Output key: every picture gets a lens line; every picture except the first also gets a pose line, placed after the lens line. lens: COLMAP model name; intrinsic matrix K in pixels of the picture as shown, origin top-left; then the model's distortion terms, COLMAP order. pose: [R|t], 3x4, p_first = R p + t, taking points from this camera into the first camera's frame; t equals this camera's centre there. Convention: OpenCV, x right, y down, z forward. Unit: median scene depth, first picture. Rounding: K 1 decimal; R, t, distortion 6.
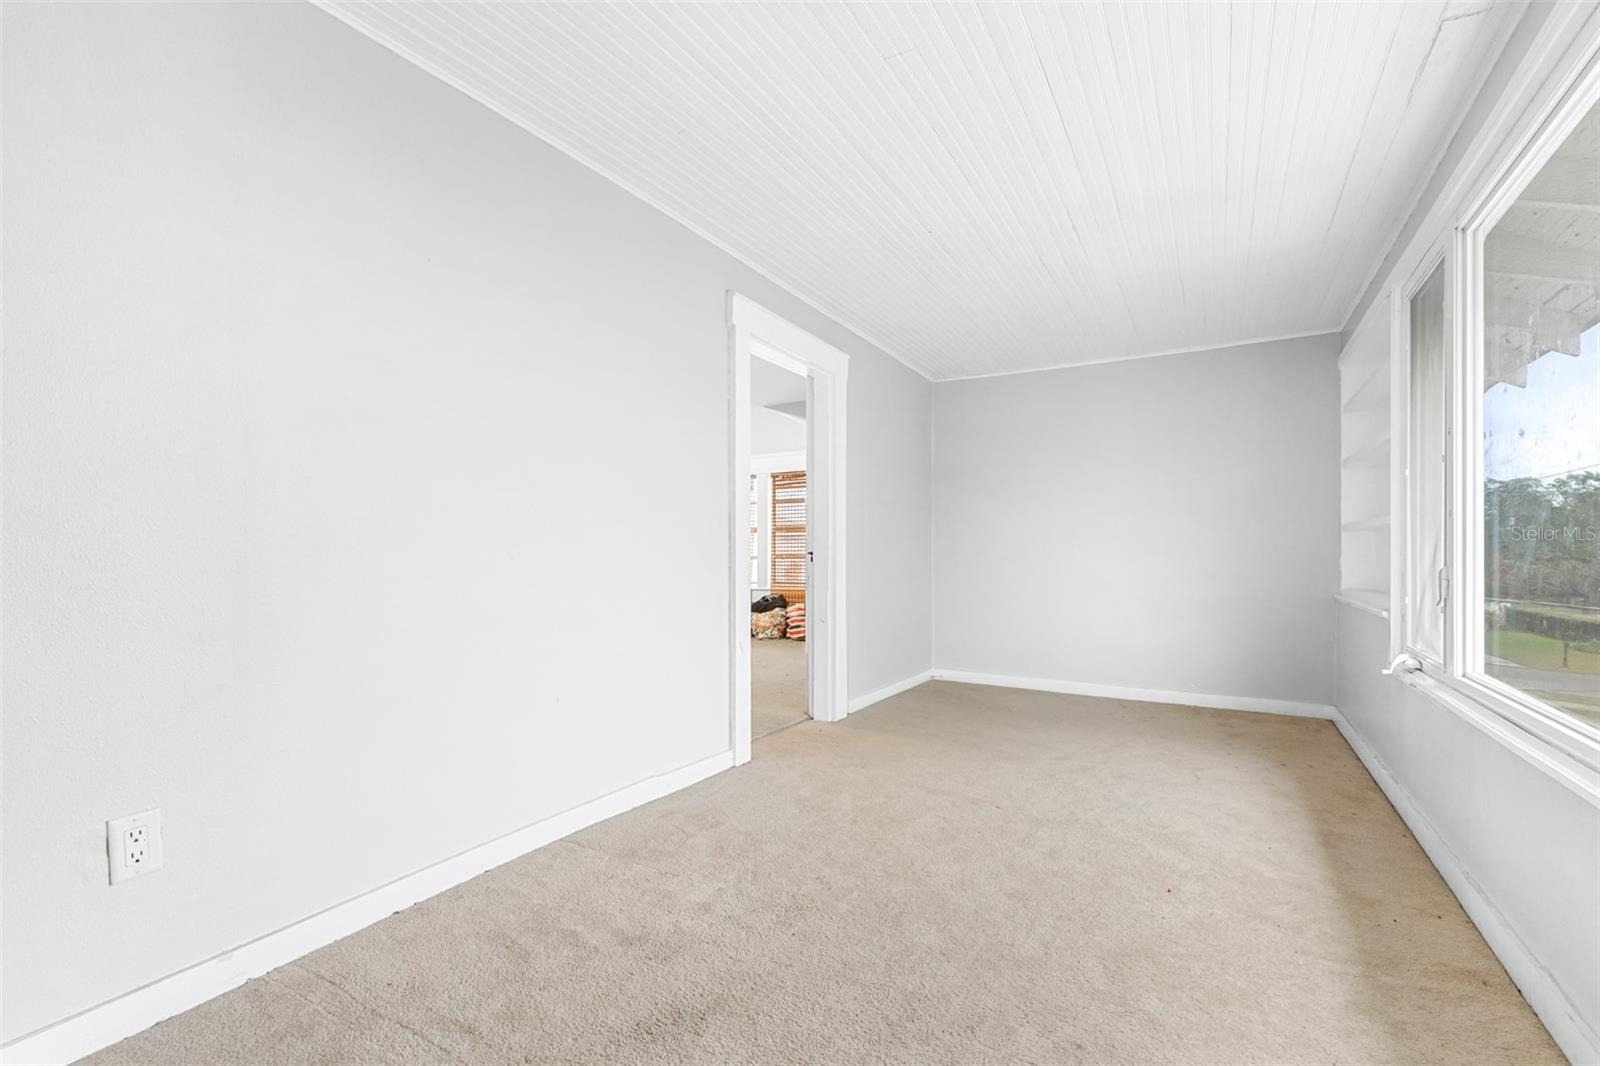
lens RADIAL K [[724.0, 0, 800.4], [0, 724.0, 554.5], [0, 0, 1]] dist [0.000415, 0.000086]
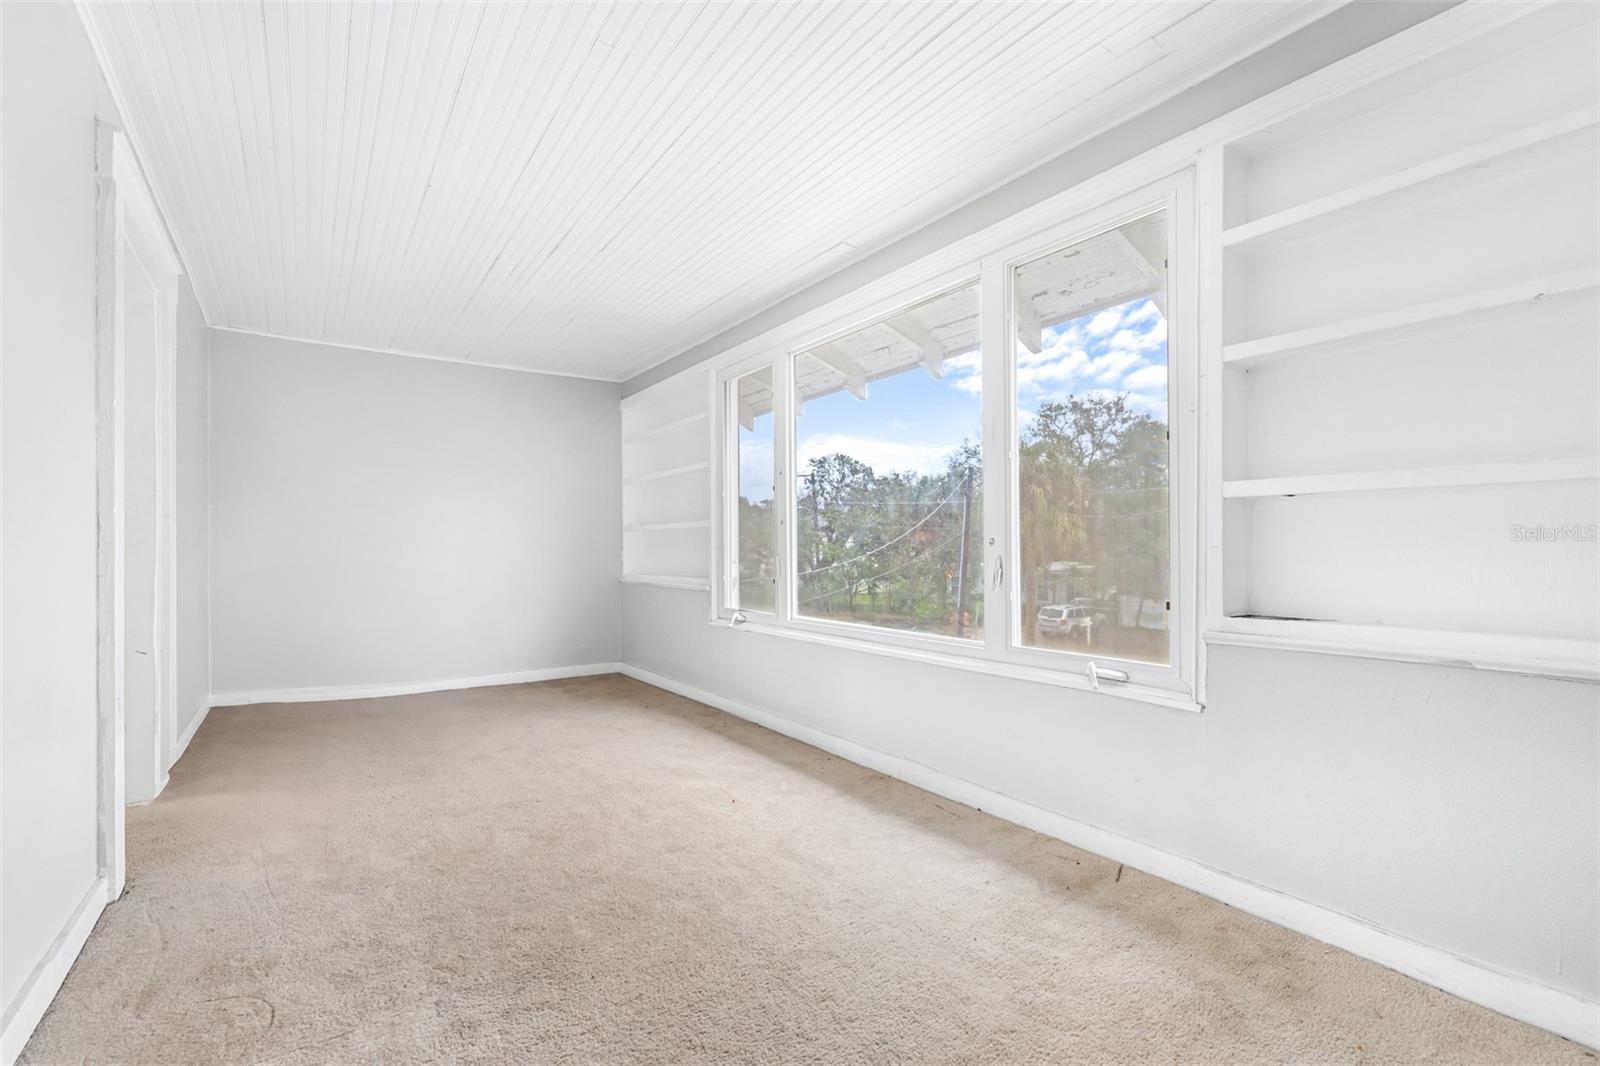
lens RADIAL K [[683.2, 0, 806.7], [0, 683.2, 551.3], [0, 0, 1]] dist [-0.002740, -0.000137]
pose [[0.411657, -0.008013, 0.911304, -0.456141], [0.006070, 0.999963, 0.006050, -0.000491], [-0.911319, 0.003041, 0.411690, 0.287499]]
